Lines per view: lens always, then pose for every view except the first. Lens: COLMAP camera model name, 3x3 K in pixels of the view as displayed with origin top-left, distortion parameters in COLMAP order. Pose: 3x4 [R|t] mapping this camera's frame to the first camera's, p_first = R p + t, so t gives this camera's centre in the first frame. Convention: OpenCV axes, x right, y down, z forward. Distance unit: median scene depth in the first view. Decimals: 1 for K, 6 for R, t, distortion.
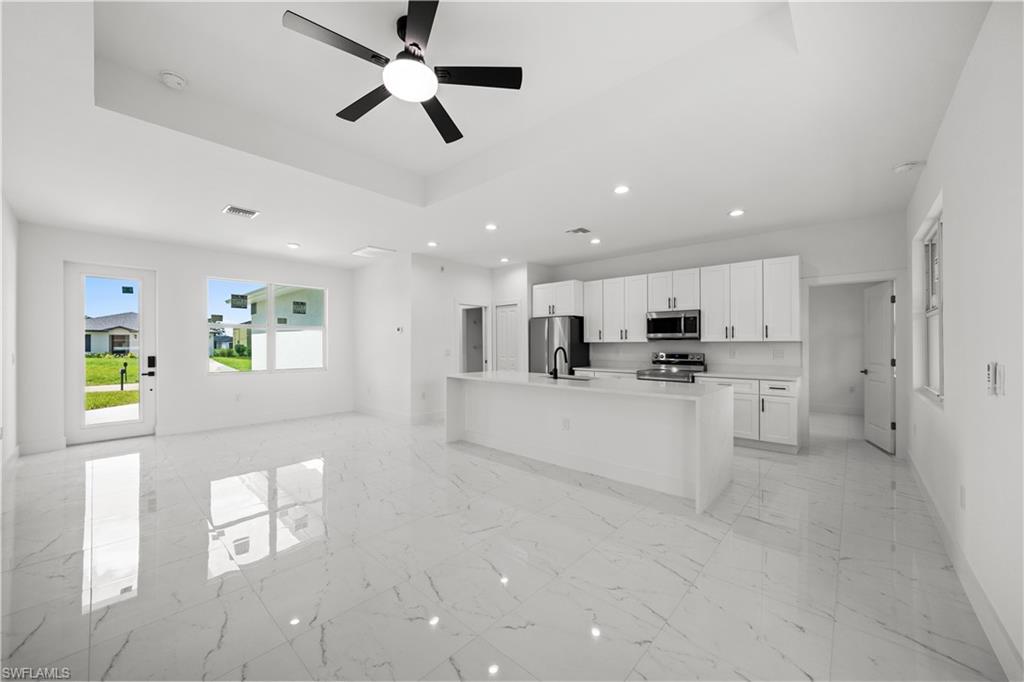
lens RADIAL K [[391.3, 0, 510.6], [0, 391.3, 343.4], [0, 0, 1]] dist [-0.006509, 0.002951]
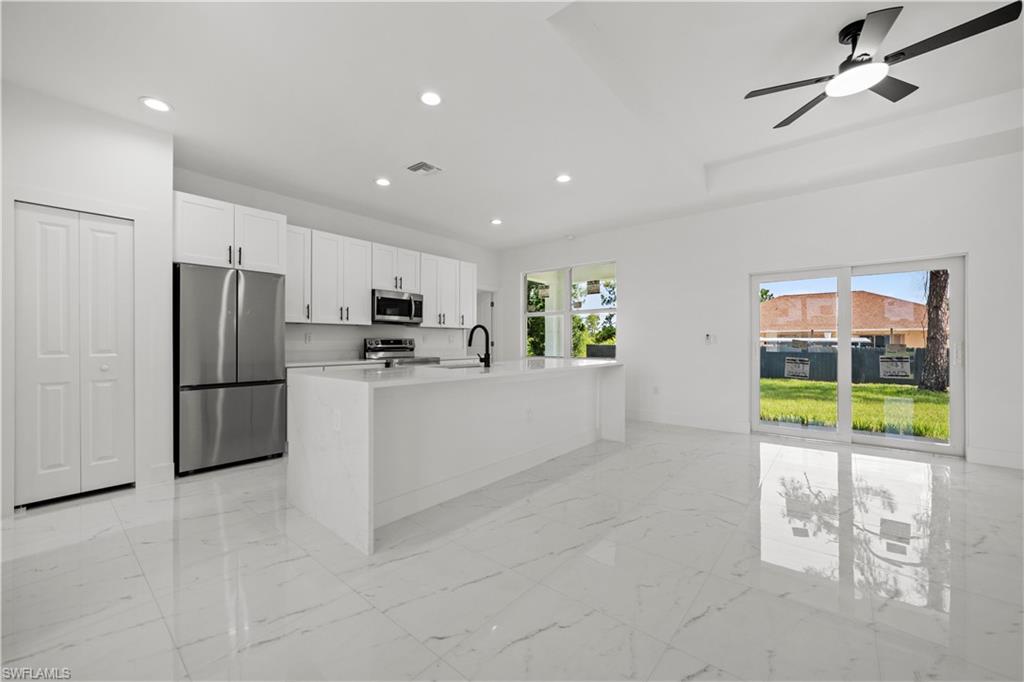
lens RADIAL K [[391.3, 0, 511.3], [0, 391.3, 340.4], [0, 0, 1]] dist [-0.006509, 0.002951]
pose [[-0.044094, 0.004699, 0.999016, -0.469177], [-0.000187, 0.999989, -0.004712, 0.031595], [-0.999027, -0.000395, -0.044093, 0.721852]]
